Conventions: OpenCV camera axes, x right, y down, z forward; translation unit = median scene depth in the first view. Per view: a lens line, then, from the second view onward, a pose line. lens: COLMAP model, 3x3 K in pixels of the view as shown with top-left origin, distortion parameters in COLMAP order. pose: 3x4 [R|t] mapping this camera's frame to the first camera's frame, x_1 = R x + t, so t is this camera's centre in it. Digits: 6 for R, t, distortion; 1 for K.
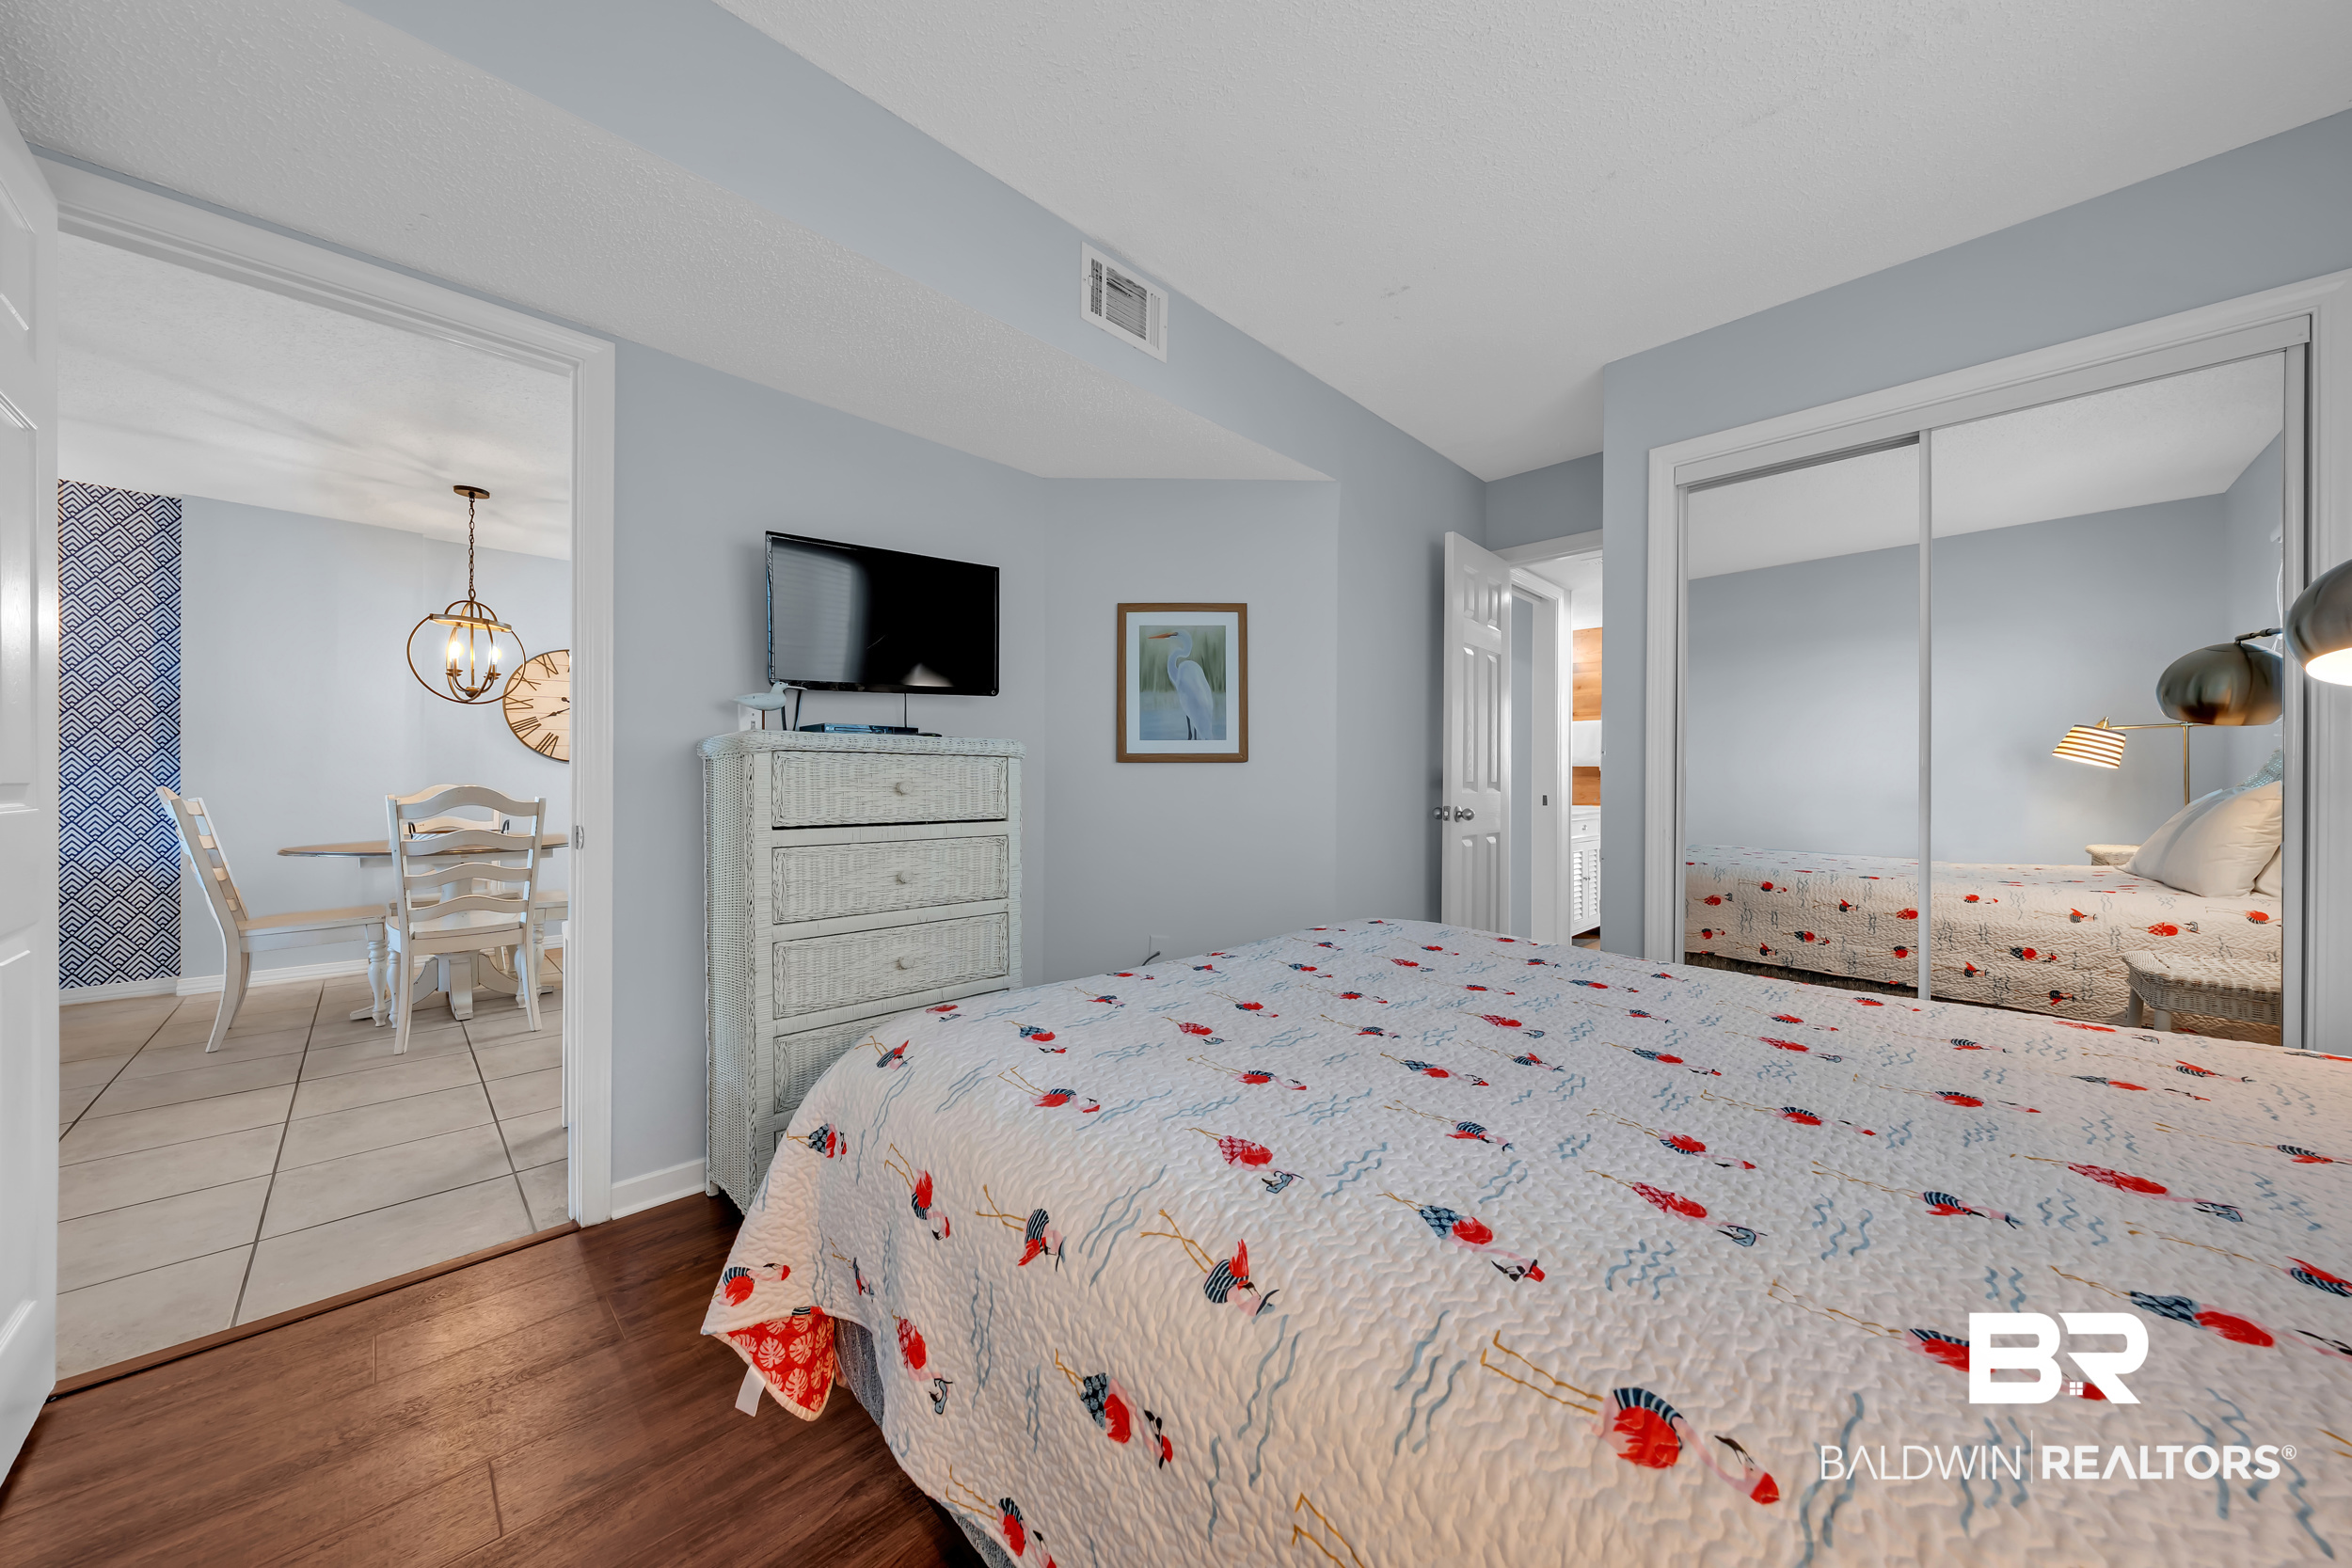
lens RADIAL K [[797.0, 0, 1176.3], [0, 797.0, 780.7], [0, 0, 1]] dist [-0.000061, -0.000002]
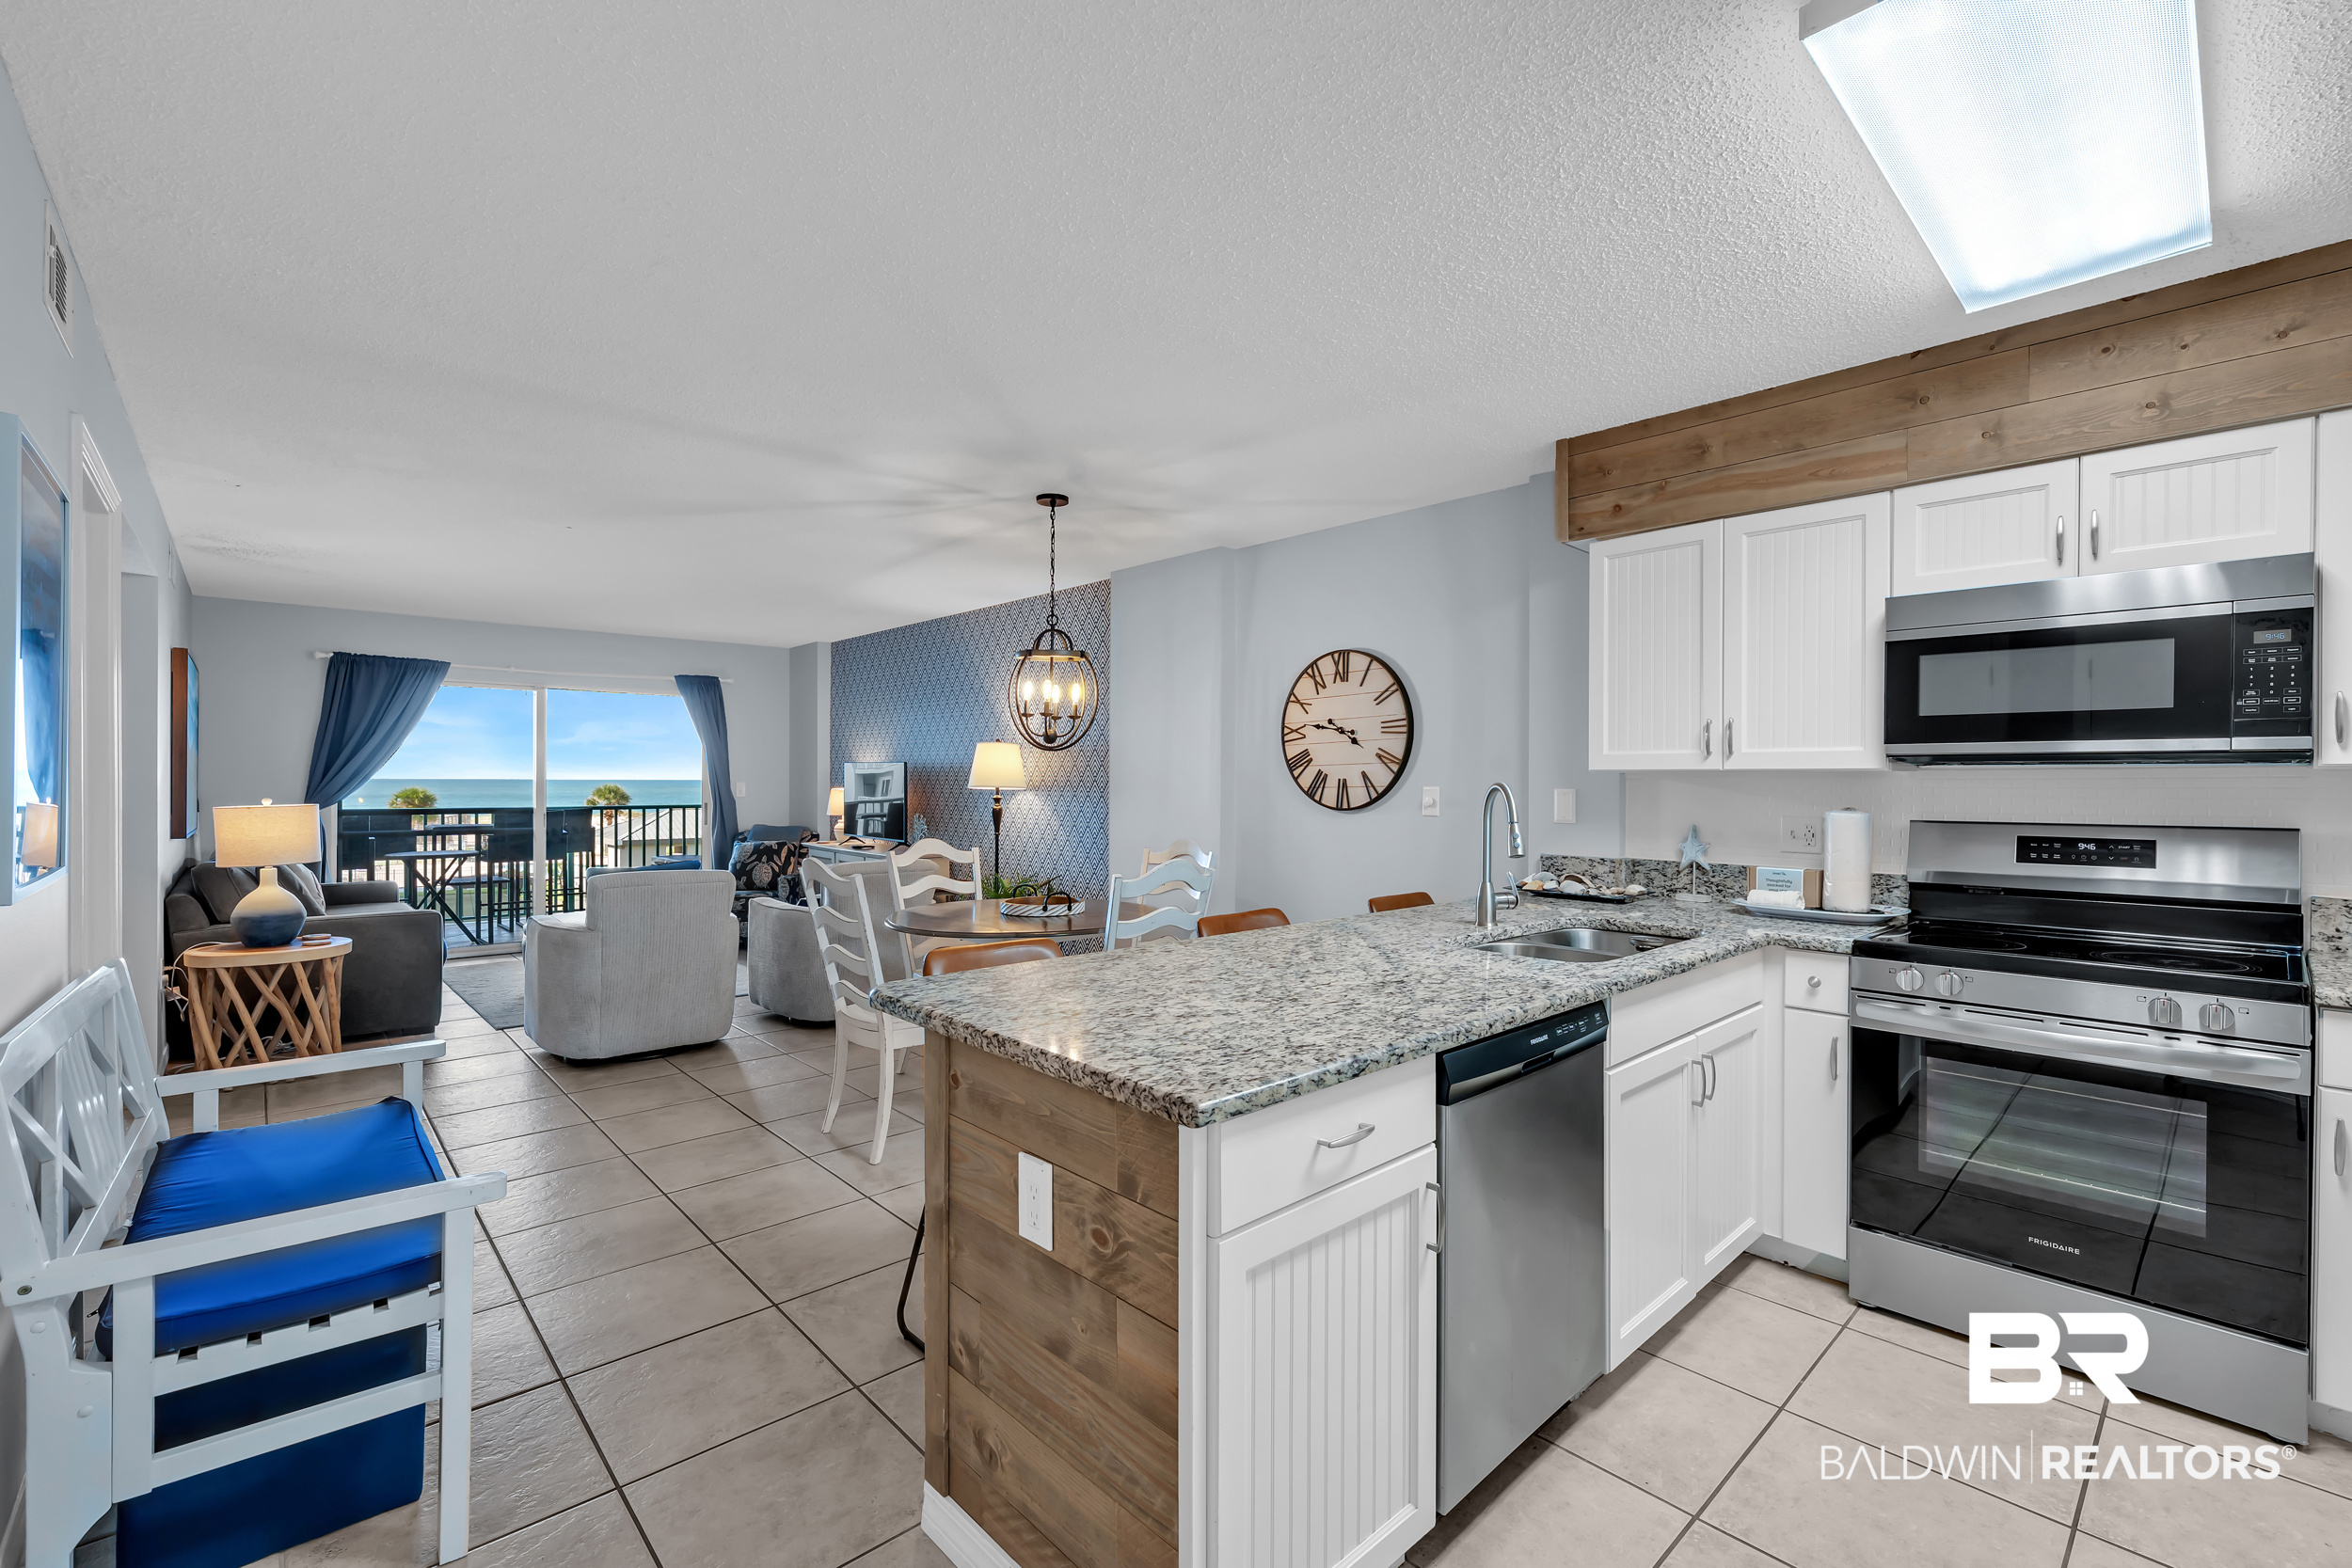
lens RADIAL K [[988.3, 0, 1175.7], [0, 988.3, 784.4], [0, 0, 1]] dist [0.000145, -0.000001]
pose [[-0.041008, 0.003294, -0.999153, 0.127771], [-0.005192, 0.999980, 0.003510, -0.050329], [0.999145, 0.005331, -0.040990, 0.926123]]
